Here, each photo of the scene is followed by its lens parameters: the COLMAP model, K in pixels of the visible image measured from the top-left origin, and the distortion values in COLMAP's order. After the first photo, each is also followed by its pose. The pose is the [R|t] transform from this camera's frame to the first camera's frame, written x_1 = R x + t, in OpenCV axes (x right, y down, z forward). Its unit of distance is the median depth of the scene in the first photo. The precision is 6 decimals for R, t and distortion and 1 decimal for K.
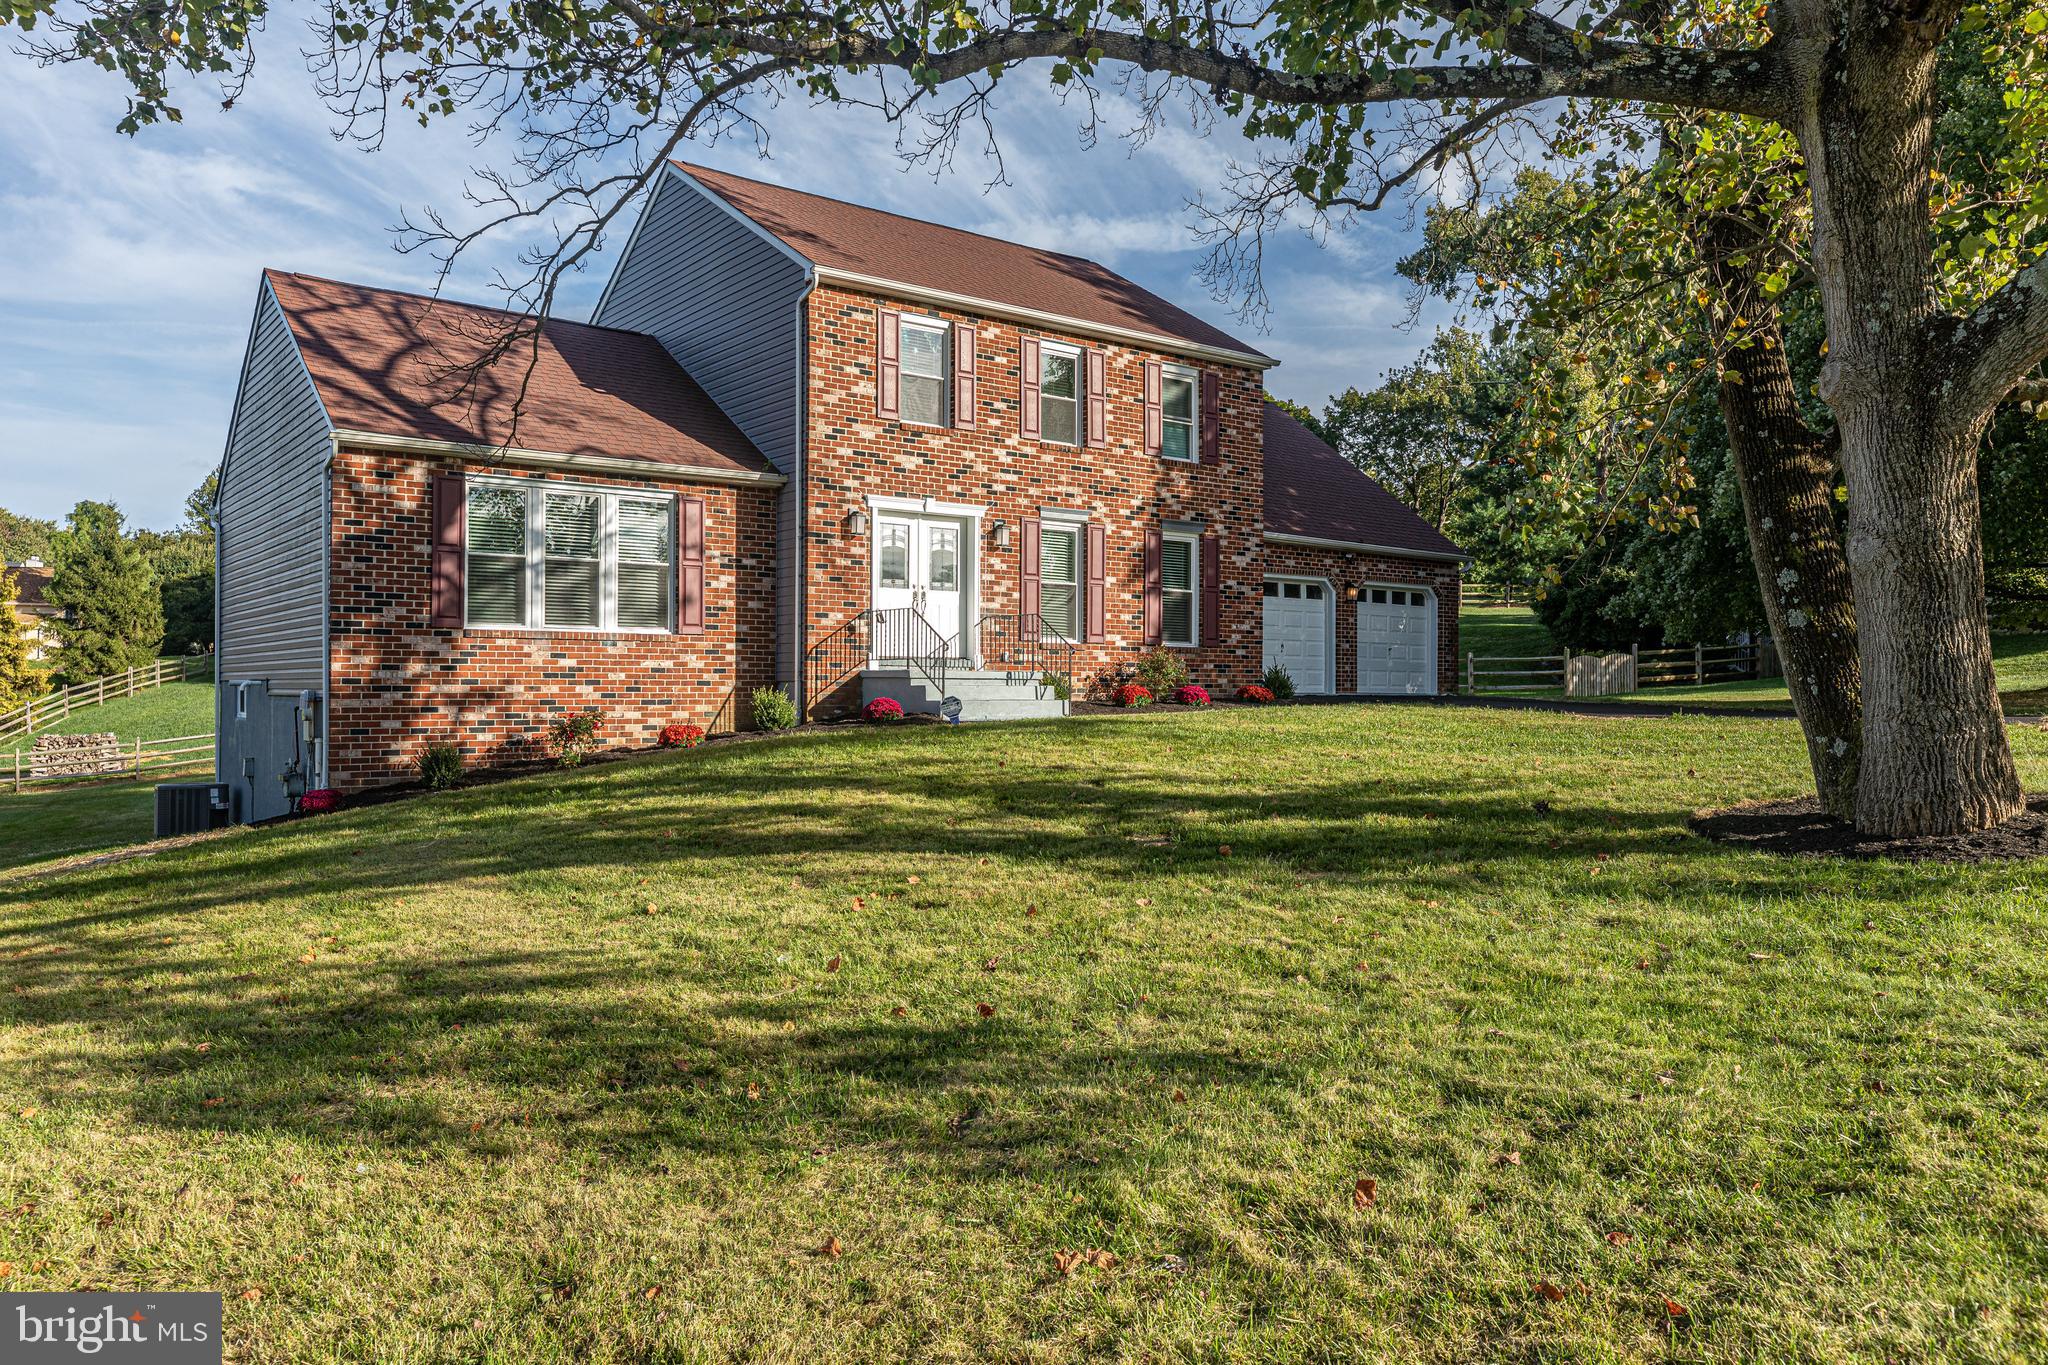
lens RADIAL K [[1432.3, 0, 1022.9], [0, 1432.3, 678.7], [0, 0, 1]] dist [-0.001663, -0.000189]
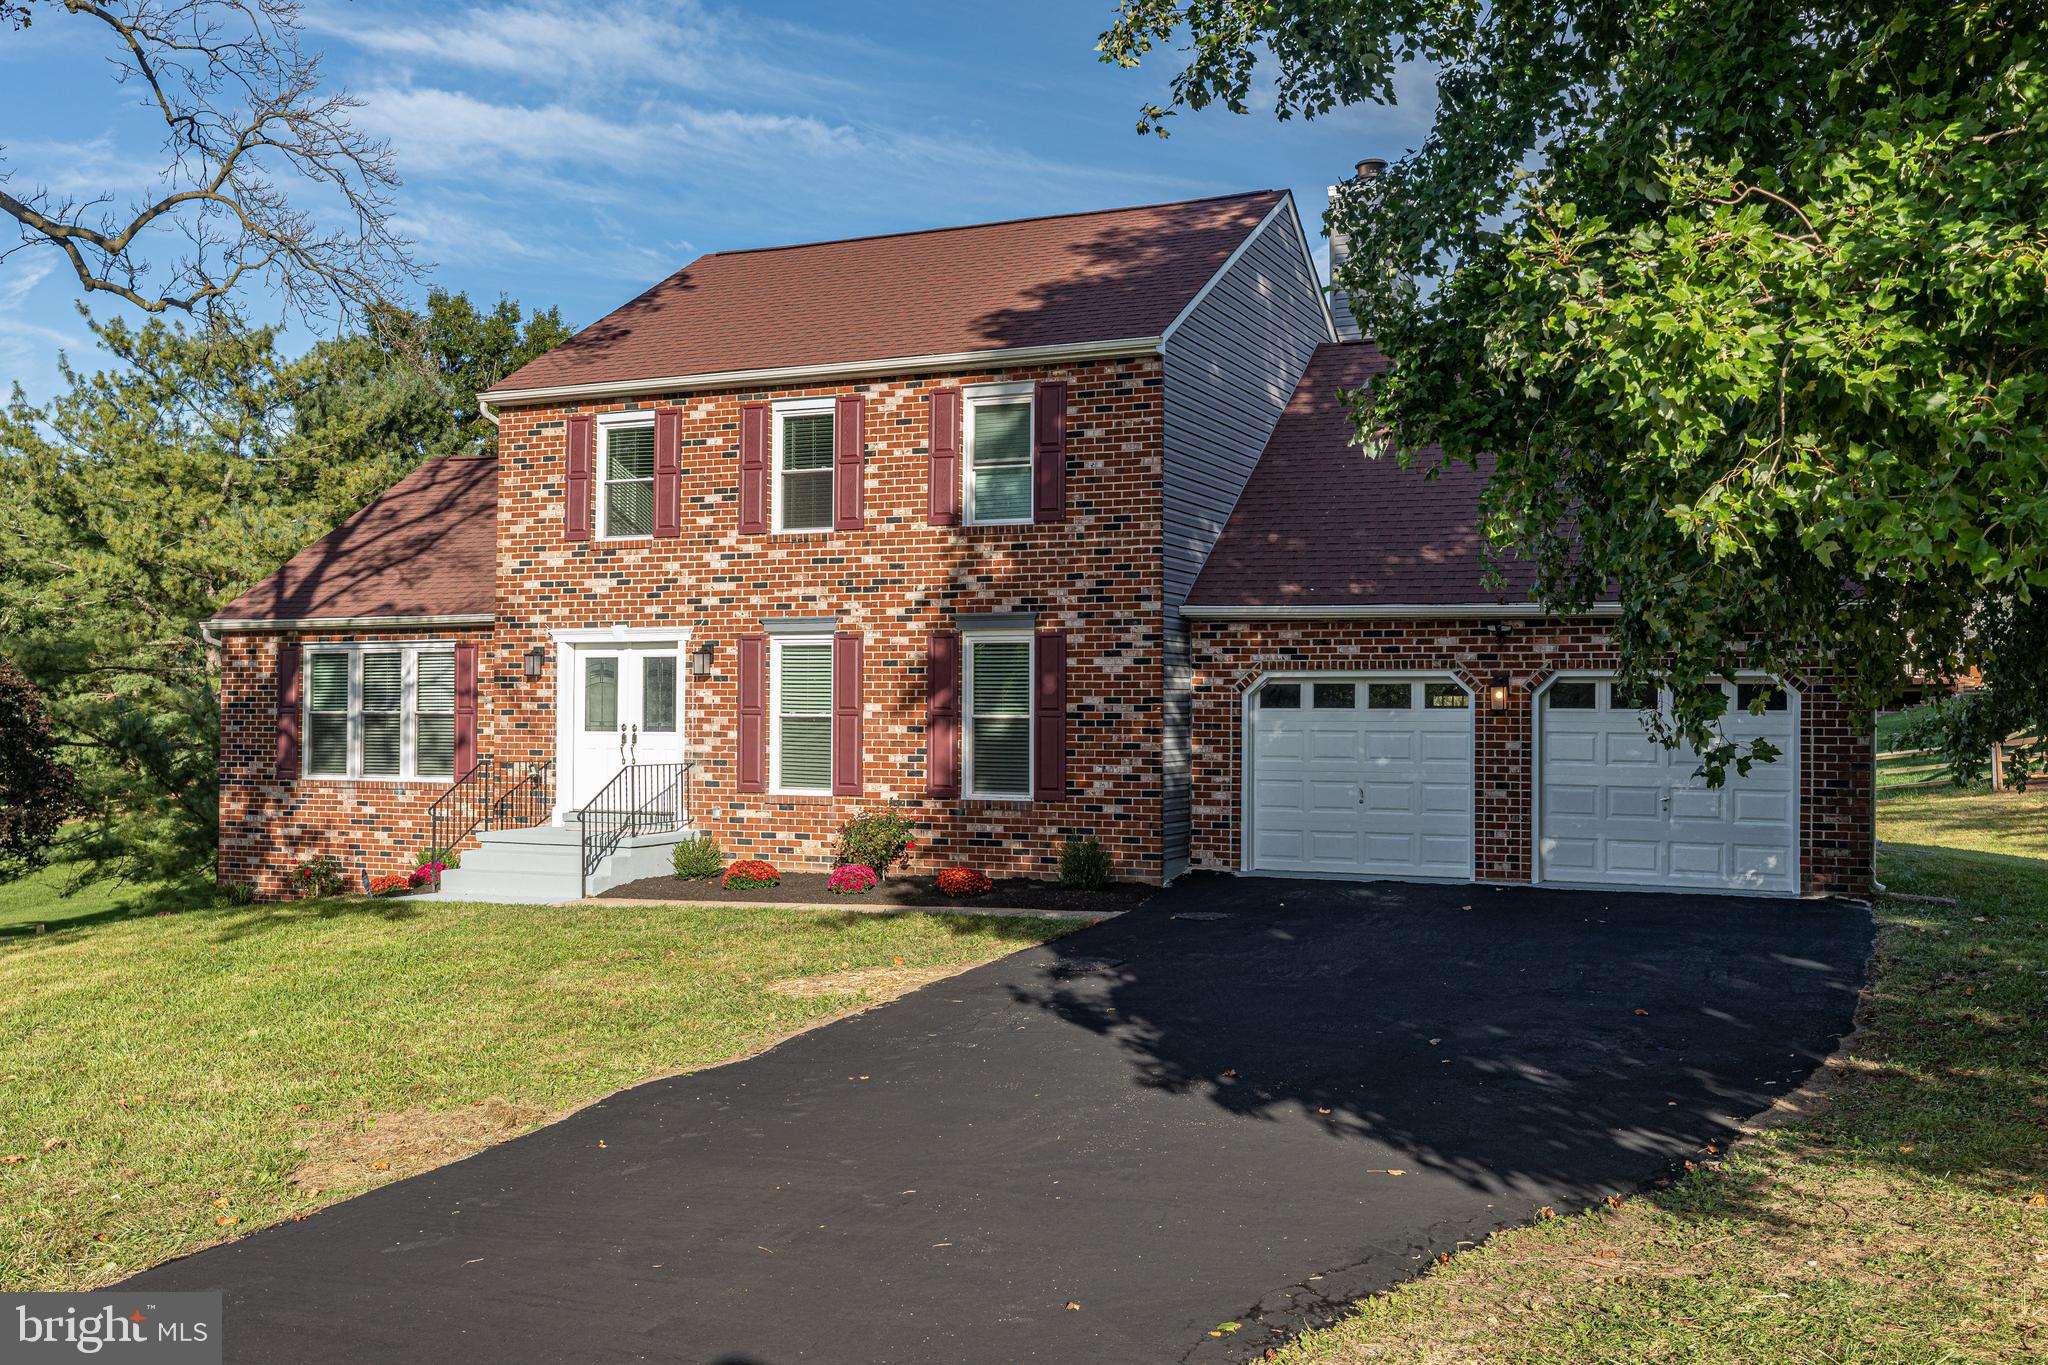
lens RADIAL K [[1915.8, 0, 1028.5], [0, 1915.8, 681.7], [0, 0, 1]] dist [-0.009787, 0.000000]
pose [[0.471421, -0.017583, -0.881733, 1.095678], [0.003030, 0.999828, -0.018318, -0.073868], [0.881903, 0.005964, 0.471393, 0.706075]]
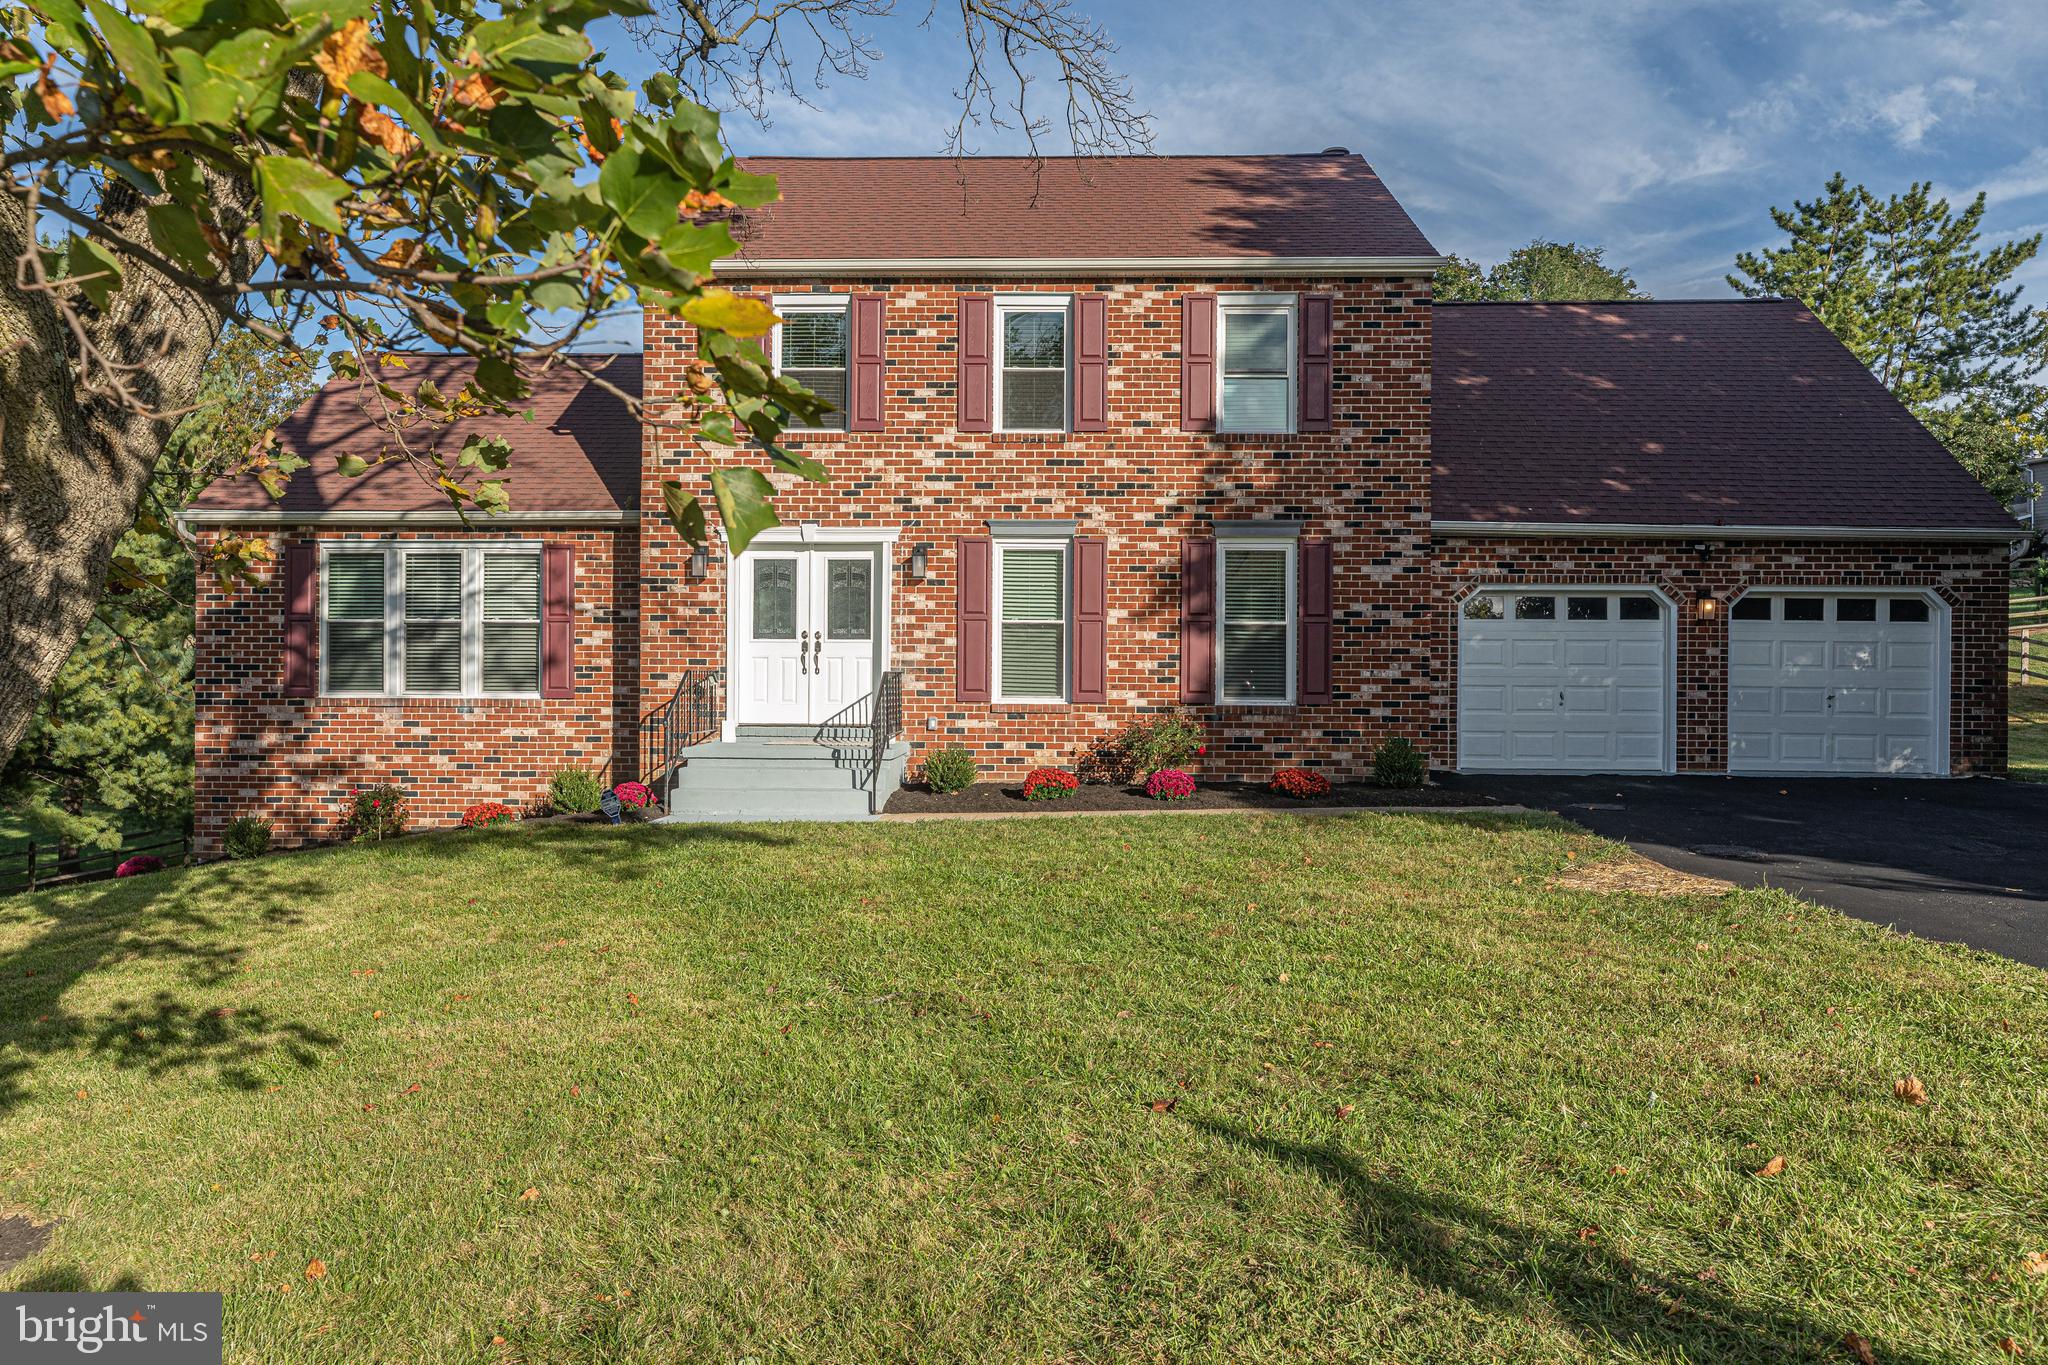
lens RADIAL K [[1506.2, 0, 1016.3], [0, 1506.2, 684.6], [0, 0, 1]] dist [-0.000661, 0.001337]
pose [[0.772642, 0.001366, -0.634841, 0.573809], [0.001232, 0.999993, 0.003651, -0.042004], [0.634841, -0.003603, 0.772634, 0.447215]]
